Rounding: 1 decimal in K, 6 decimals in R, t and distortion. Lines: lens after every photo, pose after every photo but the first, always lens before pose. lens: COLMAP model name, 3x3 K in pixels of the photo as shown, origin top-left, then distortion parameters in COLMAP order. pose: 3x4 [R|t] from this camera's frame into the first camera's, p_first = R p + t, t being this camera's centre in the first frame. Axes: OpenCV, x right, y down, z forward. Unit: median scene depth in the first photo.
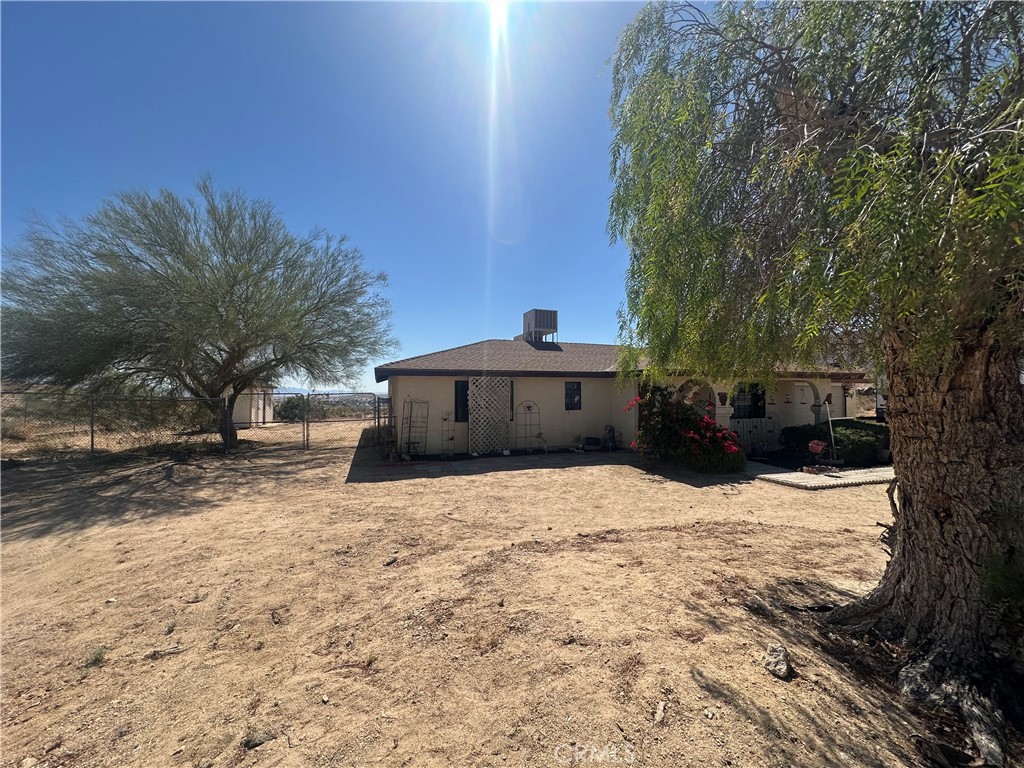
lens RADIAL K [[410.4, 0, 511.4], [0, 410.4, 388.4], [0, 0, 1]] dist [-0.002852, -0.000259]
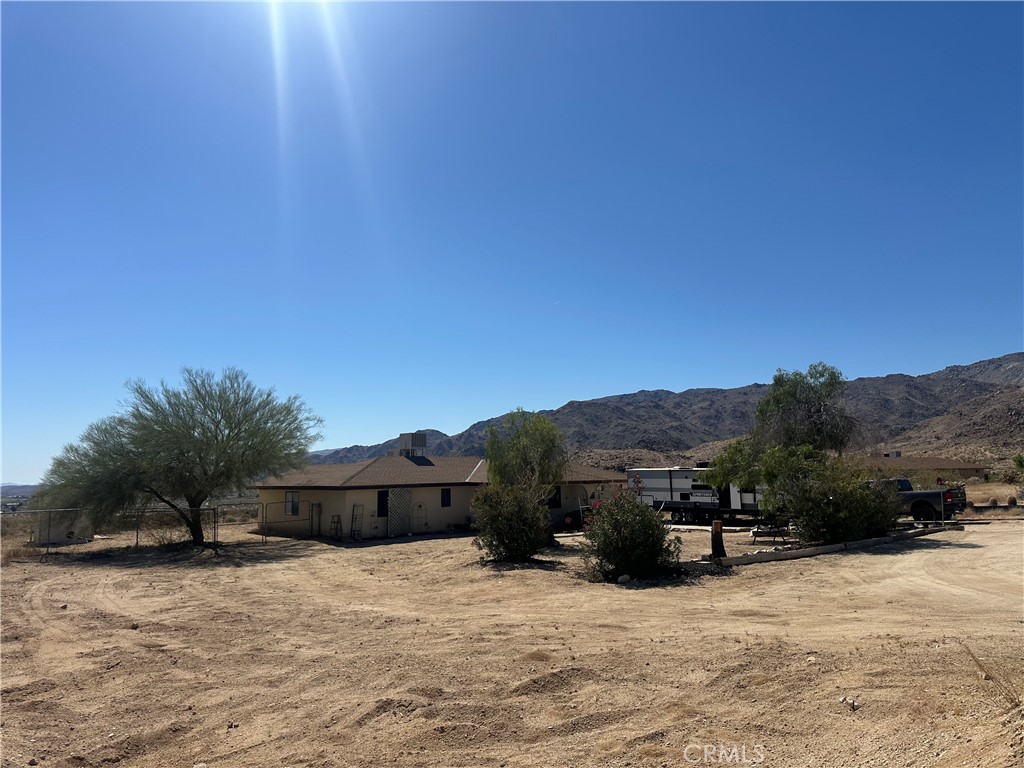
lens RADIAL K [[712.7, 0, 512.0], [0, 712.7, 384.0], [0, 0, 1]] dist [0.097483, -0.131070]
pose [[0.935417, 0.030820, 0.352201, -0.602992], [0.009478, 0.993649, -0.112125, -0.107833], [-0.353420, 0.108221, 0.929184, -1.719230]]
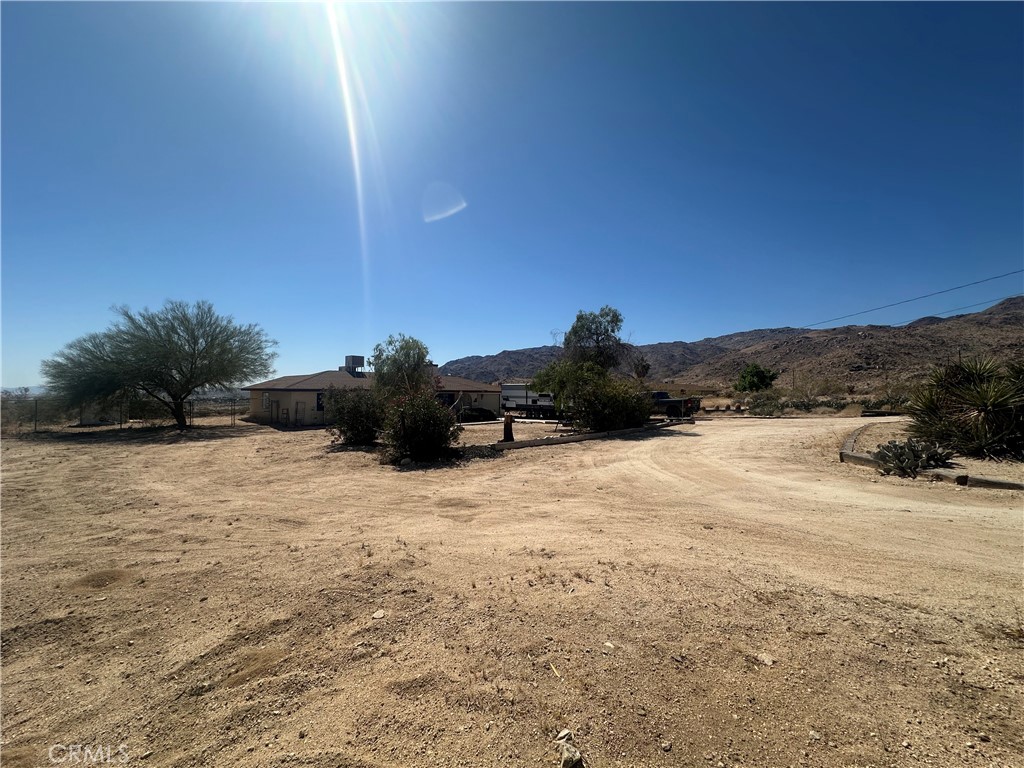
lens RADIAL K [[405.2, 0, 512.0], [0, 405.2, 384.0], [0, 0, 1]] dist [-0.000073, -0.000136]
pose [[0.894502, 0.014495, 0.446829, -0.165461], [-0.013359, 0.999895, -0.005694, -0.067189], [-0.446864, -0.000876, 0.894601, -1.435591]]
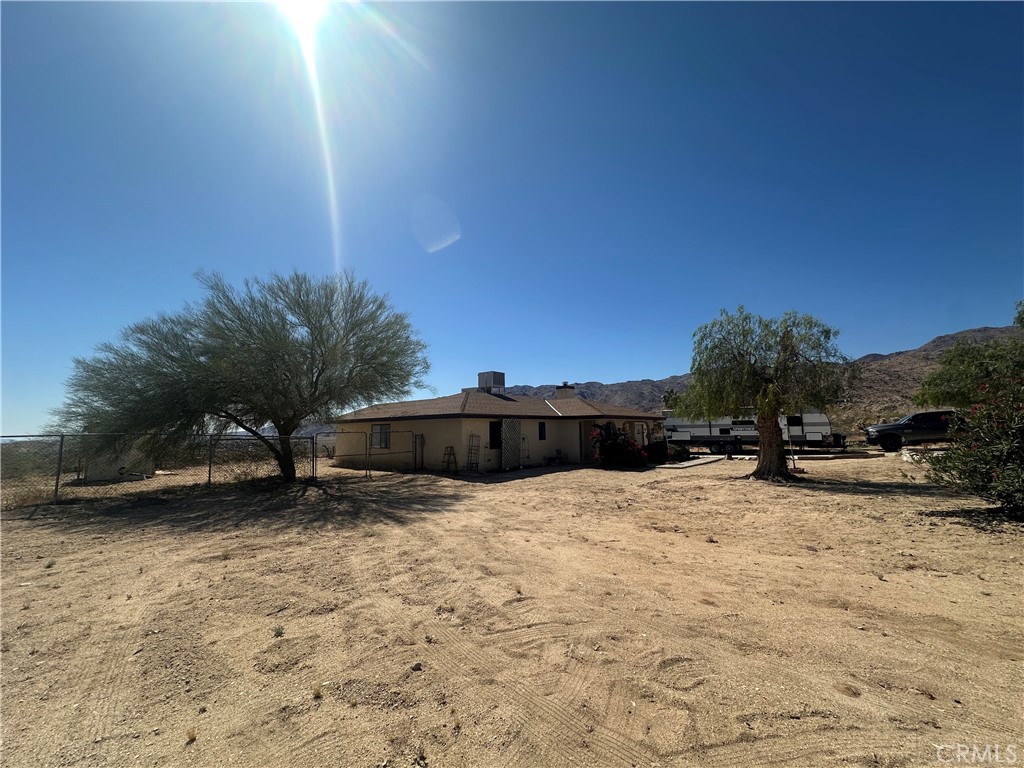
lens RADIAL K [[410.4, 0, 511.4], [0, 410.4, 388.4], [0, 0, 1]] dist [-0.002852, -0.000259]
pose [[0.859041, 0.041703, 0.510206, -0.781782], [0.007373, 0.995565, -0.093789, 0.003035], [-0.511854, 0.084331, 0.854923, -0.315188]]
